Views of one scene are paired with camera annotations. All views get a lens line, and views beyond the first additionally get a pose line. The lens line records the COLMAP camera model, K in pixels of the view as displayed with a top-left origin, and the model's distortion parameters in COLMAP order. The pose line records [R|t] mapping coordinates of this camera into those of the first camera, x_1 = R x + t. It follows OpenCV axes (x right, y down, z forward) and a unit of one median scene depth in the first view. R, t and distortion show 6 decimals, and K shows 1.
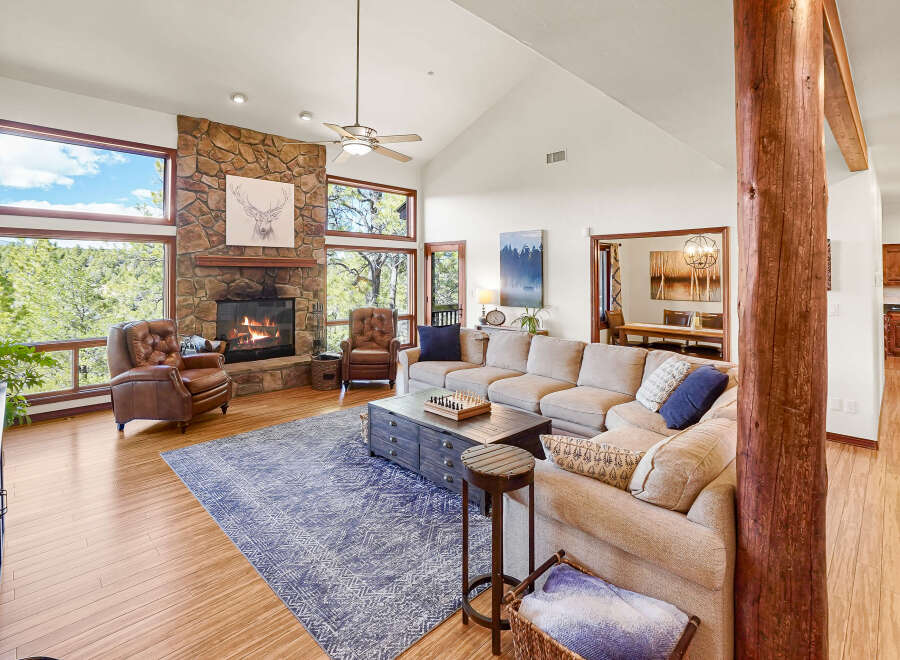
lens RADIAL K [[437.7, 0, 472.3], [0, 437.7, 267.7], [0, 0, 1]] dist [-0.015222, 0.003642]
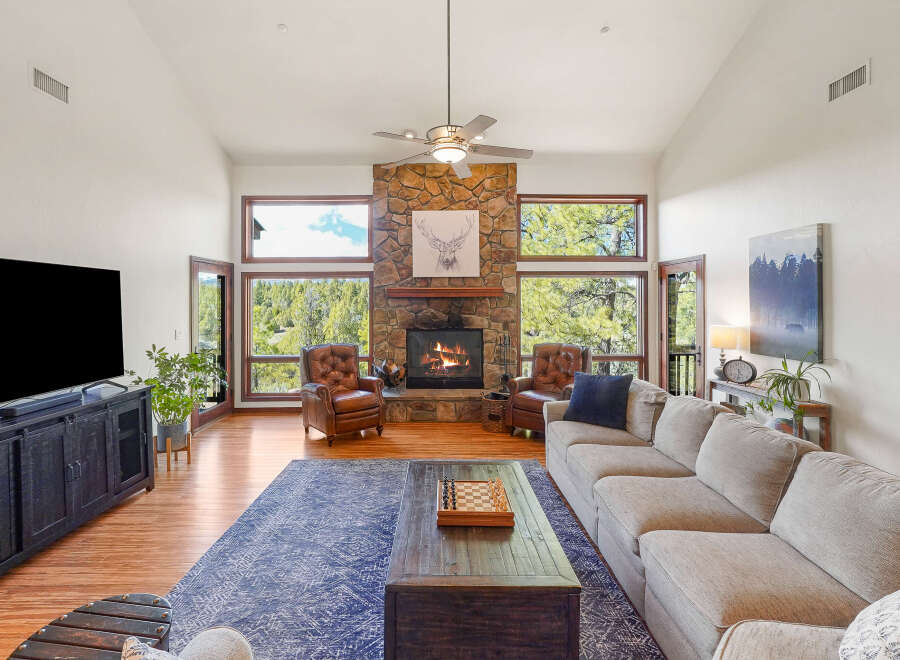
lens RADIAL K [[437.7, 0, 421.9], [0, 437.7, 306.9], [0, 0, 1]] dist [-0.015222, 0.003642]
pose [[0.702206, 0.000616, -0.711974, 0.198246], [0.014909, 0.999768, 0.015569, 0.004116], [0.711818, -0.021547, 0.702033, 0.247014]]
